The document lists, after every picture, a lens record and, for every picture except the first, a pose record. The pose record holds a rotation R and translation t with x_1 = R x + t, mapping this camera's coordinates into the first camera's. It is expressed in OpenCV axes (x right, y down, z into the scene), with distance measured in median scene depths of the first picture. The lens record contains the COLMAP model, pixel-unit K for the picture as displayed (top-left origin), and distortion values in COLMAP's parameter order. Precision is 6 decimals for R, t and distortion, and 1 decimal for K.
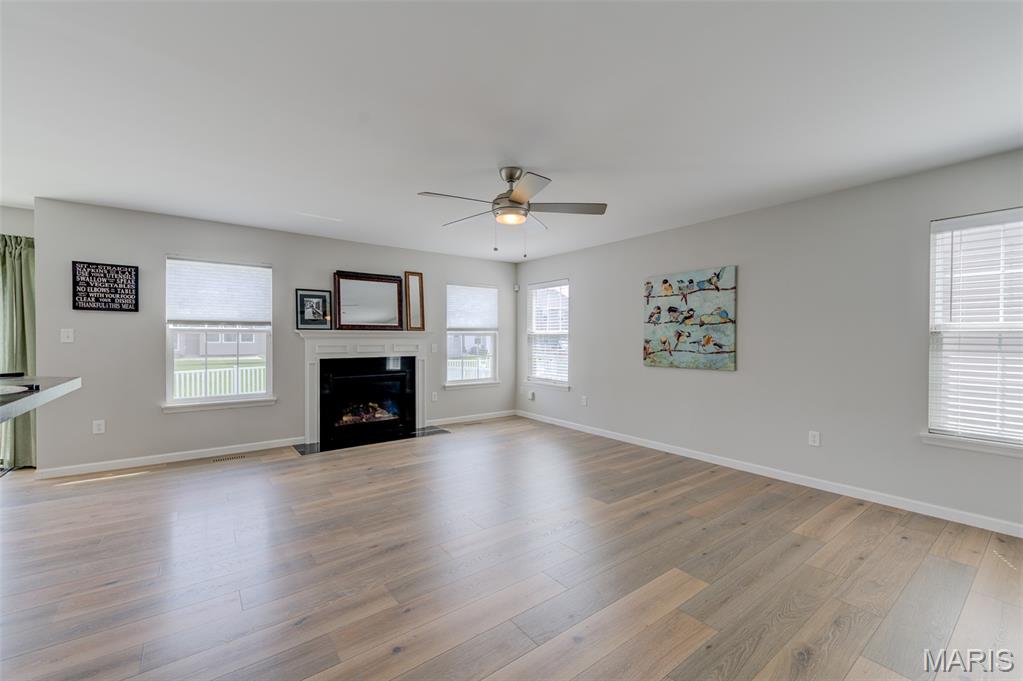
lens RADIAL K [[424.0, 0, 530.1], [0, 424.0, 337.8], [0, 0, 1]] dist [0.004000, -0.000202]
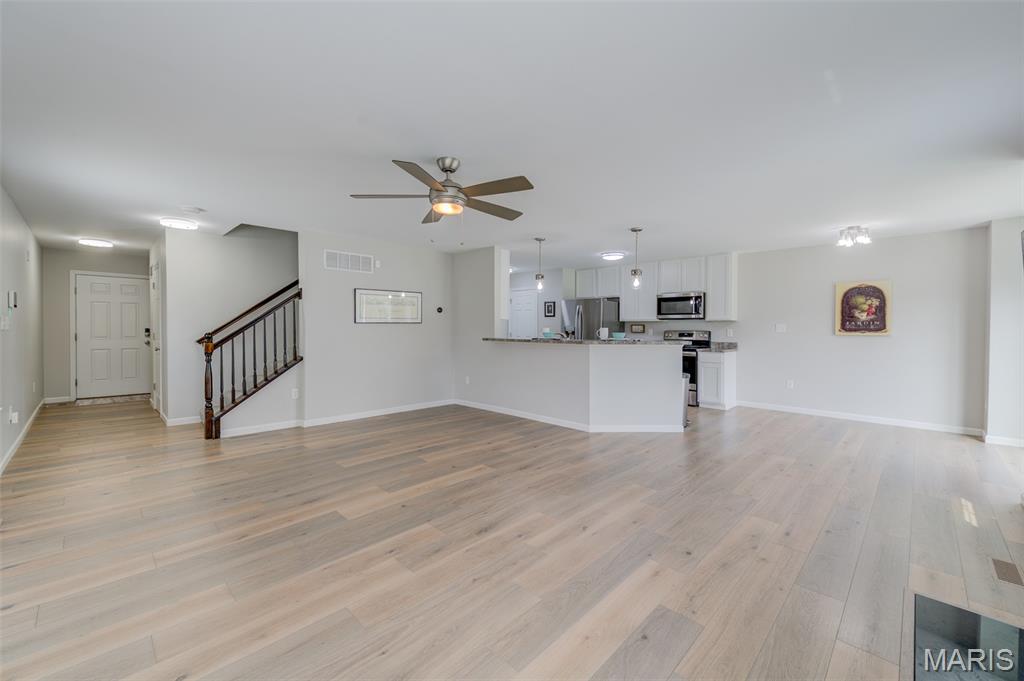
lens RADIAL K [[395.9, 0, 504.9], [0, 395.9, 330.9], [0, 0, 1]] dist [0.002305, 0.000035]
pose [[-0.994923, -0.009191, -0.100222, -0.054058], [-0.009700, 0.999942, 0.004592, 0.003117], [0.100174, 0.005541, -0.994955, 1.209098]]
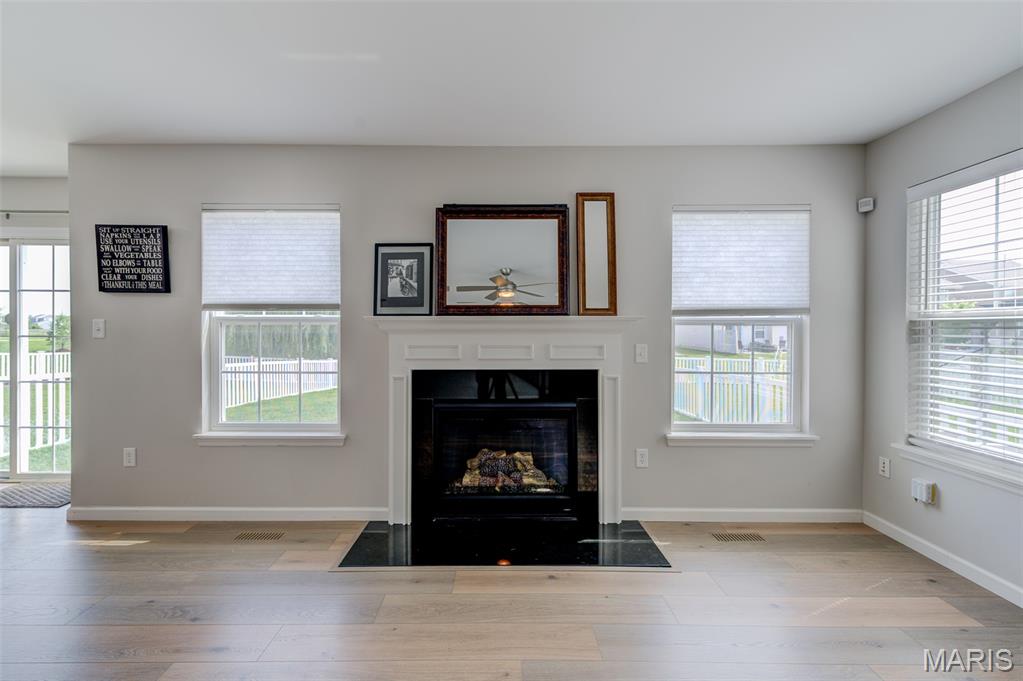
lens RADIAL K [[418.7, 0, 499.0], [0, 418.7, 332.5], [0, 0, 1]] dist [0.006456, 0.000017]
pose [[0.777733, 0.002353, -0.628590, -0.070742], [0.000625, 0.999990, 0.004516, -0.000118], [0.628594, -0.003905, 0.777723, 0.651498]]
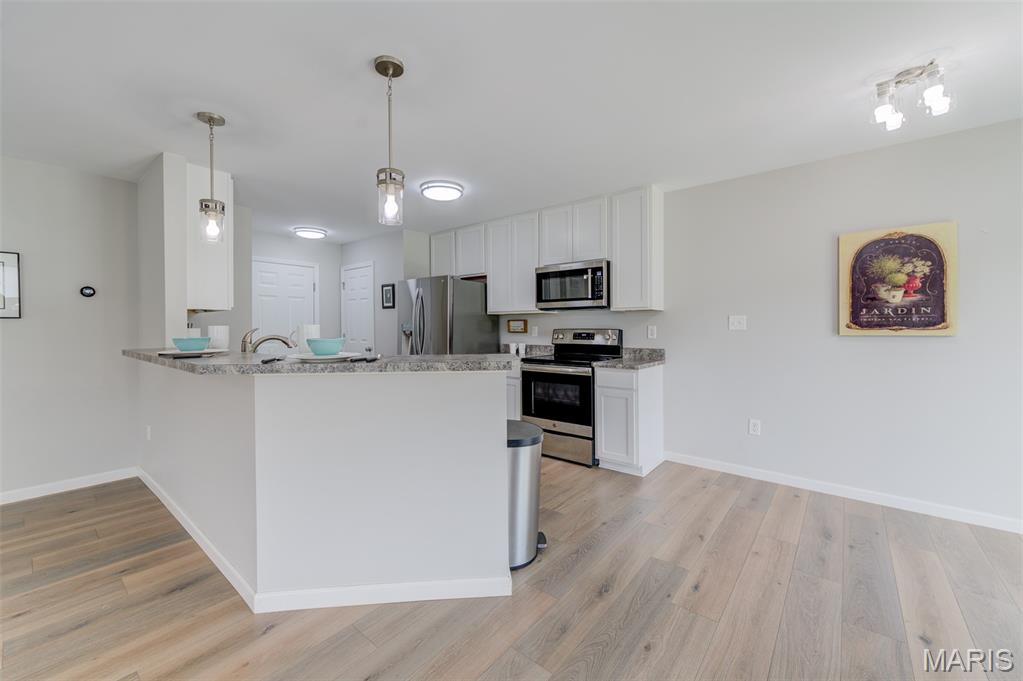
lens RADIAL K [[406.8, 0, 501.4], [0, 406.8, 326.9], [0, 0, 1]] dist [0.007838, -0.000293]
pose [[-0.978954, -0.000542, -0.204079, -0.497302], [-0.000214, 0.999999, -0.001630, 0.000076], [0.204080, -0.001552, -0.978953, 0.665517]]
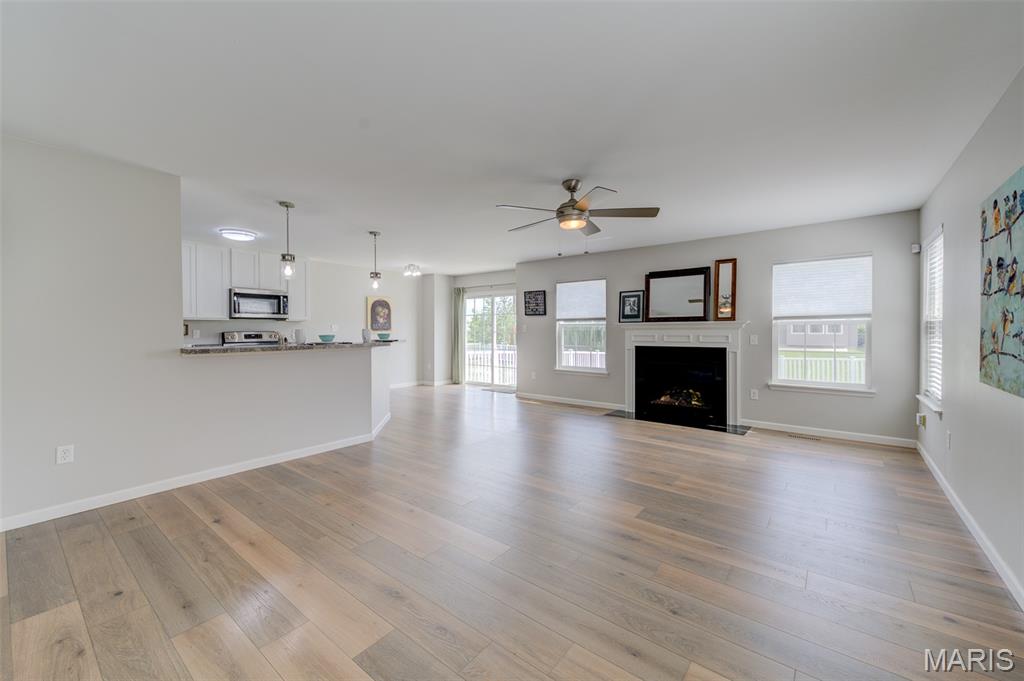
lens RADIAL K [[419.1, 0, 499.5], [0, 419.1, 332.5], [0, 0, 1]] dist [0.006456, 0.000017]
pose [[0.204041, 0.003344, -0.978957, 0.631930], [0.004987, 0.999978, 0.004456, 0.003030], [0.978950, -0.005791, 0.204020, 0.356919]]
